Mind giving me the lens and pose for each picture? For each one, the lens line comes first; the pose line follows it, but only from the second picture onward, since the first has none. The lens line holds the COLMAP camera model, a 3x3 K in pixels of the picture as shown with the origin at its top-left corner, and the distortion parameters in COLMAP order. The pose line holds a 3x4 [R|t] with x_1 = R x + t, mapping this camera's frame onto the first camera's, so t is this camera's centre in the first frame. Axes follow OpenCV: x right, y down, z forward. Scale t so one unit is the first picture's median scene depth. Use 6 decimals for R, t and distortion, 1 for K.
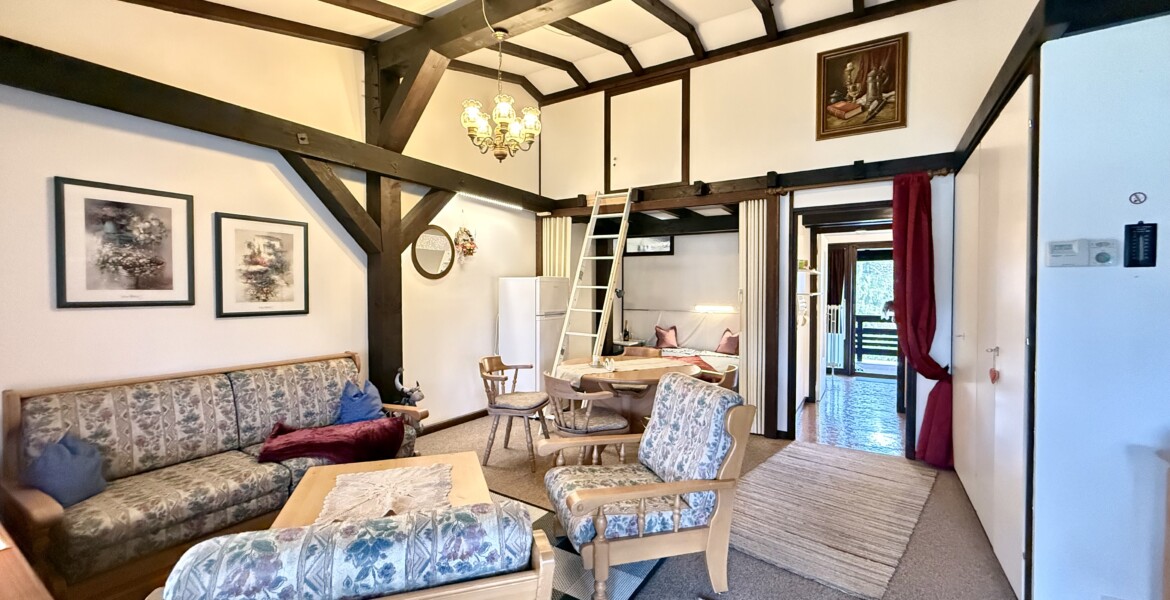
lens RADIAL K [[466.2, 0, 584.0], [0, 466.2, 296.2], [0, 0, 1]] dist [-0.000144, 0.000308]
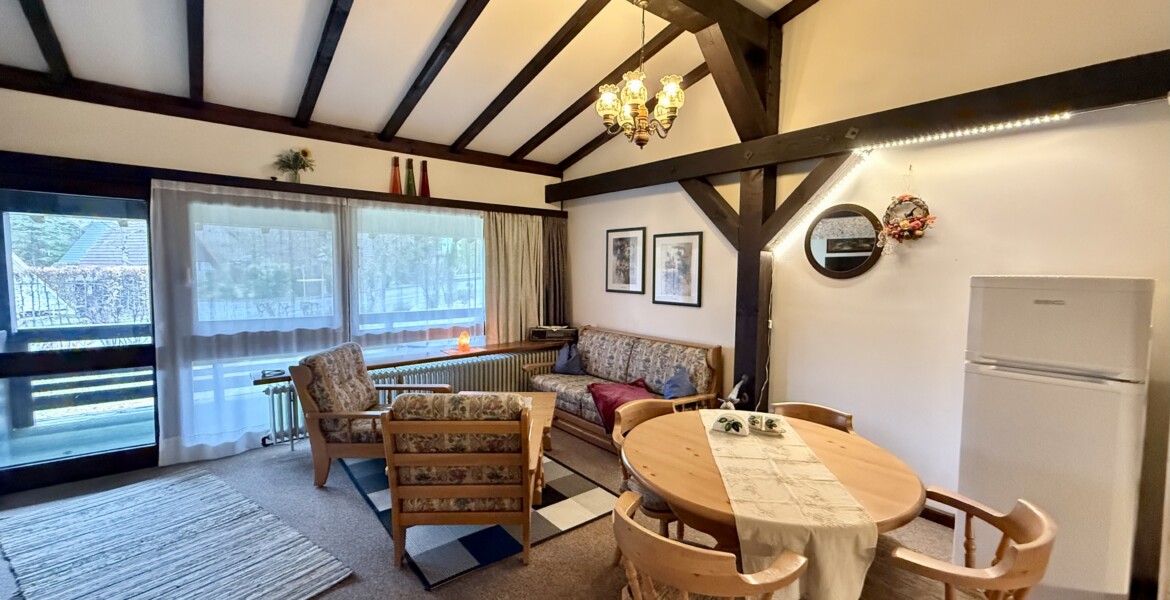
lens RADIAL K [[466.2, 0, 580.0], [0, 466.2, 299.7], [0, 0, 1]] dist [-0.000144, 0.000308]
pose [[-0.316288, 0.055337, -0.947048, 0.546097], [-0.024470, 0.997489, 0.066457, -0.045709], [0.948347, 0.044193, -0.314140, 0.915619]]
